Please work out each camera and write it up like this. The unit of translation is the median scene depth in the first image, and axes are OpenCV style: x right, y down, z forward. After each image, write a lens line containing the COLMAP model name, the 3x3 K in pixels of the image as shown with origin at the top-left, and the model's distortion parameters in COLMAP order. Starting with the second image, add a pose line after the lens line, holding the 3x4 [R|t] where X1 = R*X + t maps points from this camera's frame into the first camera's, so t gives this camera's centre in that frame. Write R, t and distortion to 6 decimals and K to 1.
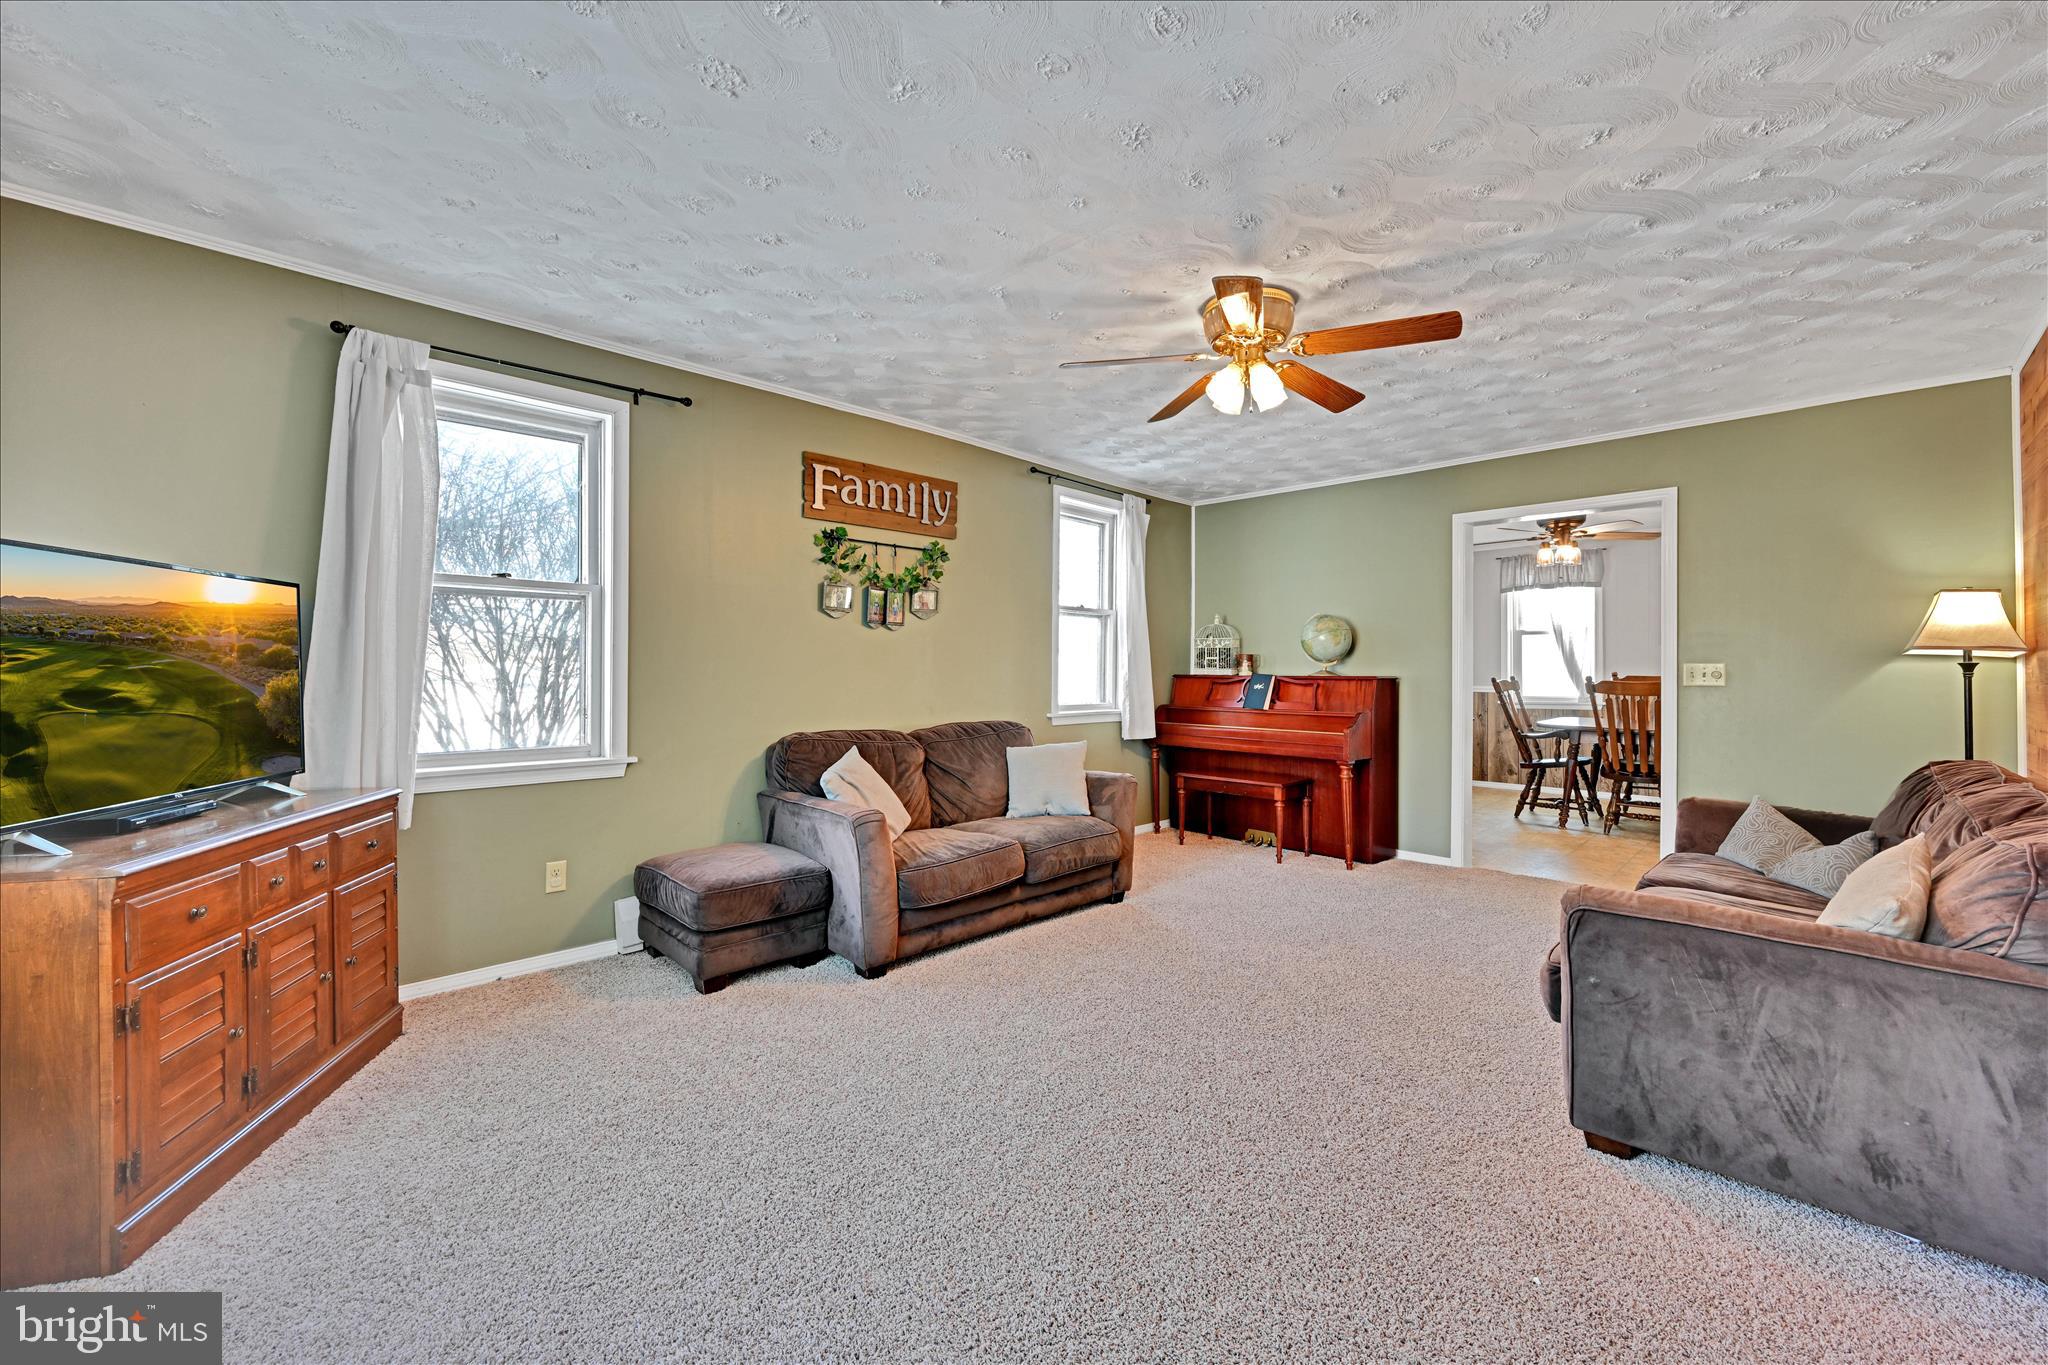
lens RADIAL K [[820.2, 0, 1007.1], [0, 820.2, 672.9], [0, 0, 1]] dist [-0.002298, 0.001102]
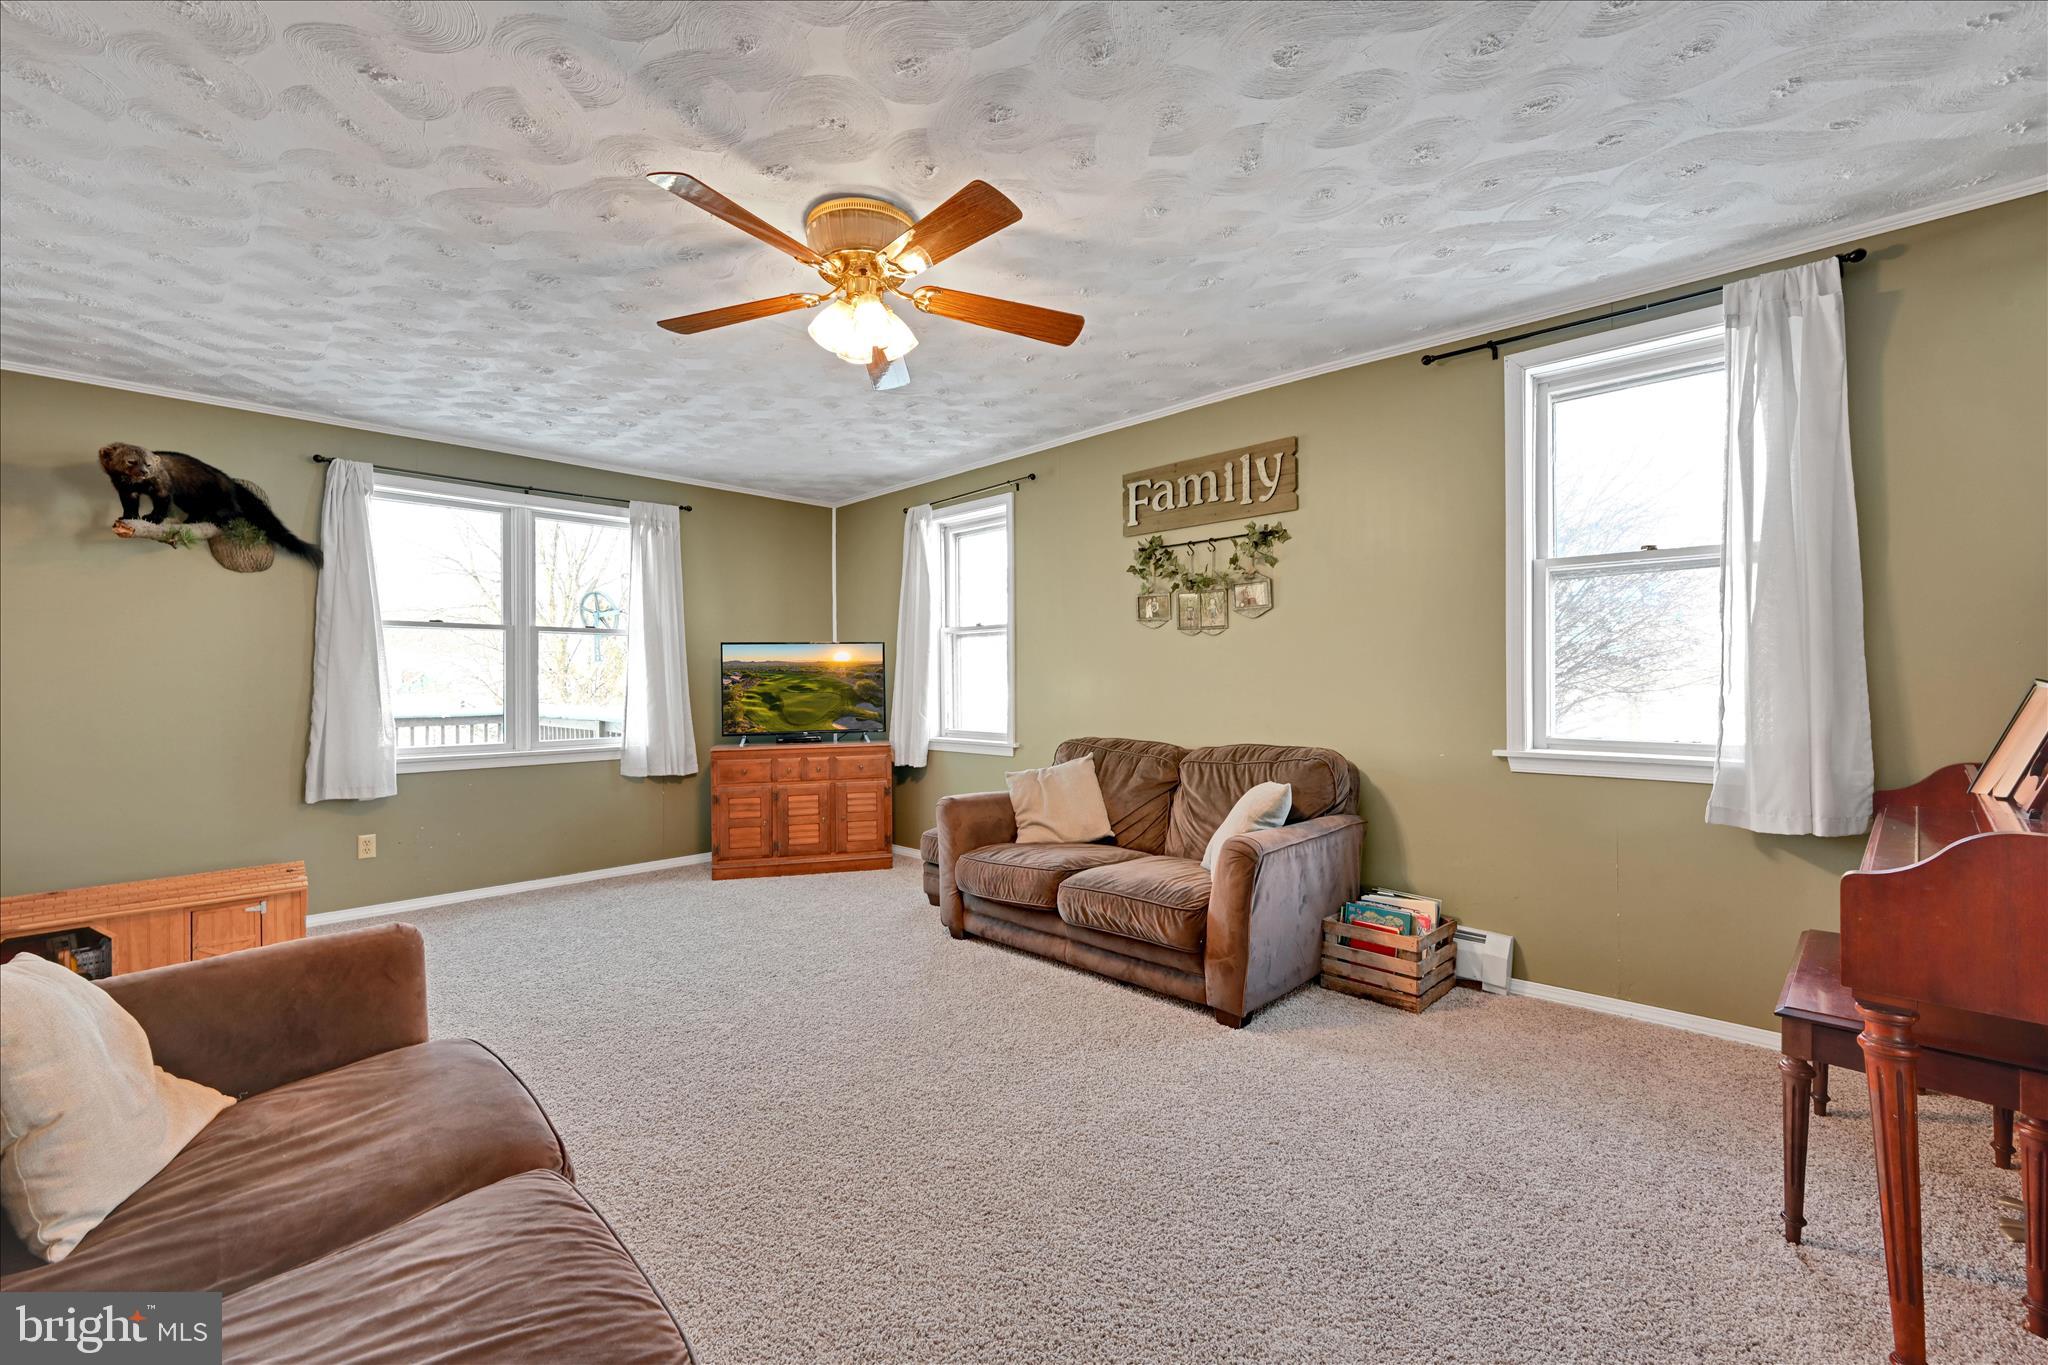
lens RADIAL K [[850.3, 0, 1022.7], [0, 850.3, 670.5], [0, 0, 1]] dist [-0.000567, 0.000094]
pose [[0.012444, -0.015748, -0.999799, 0.796479], [0.002584, 0.999873, -0.015717, 0.000223], [0.999919, -0.002388, 0.012483, 0.799942]]
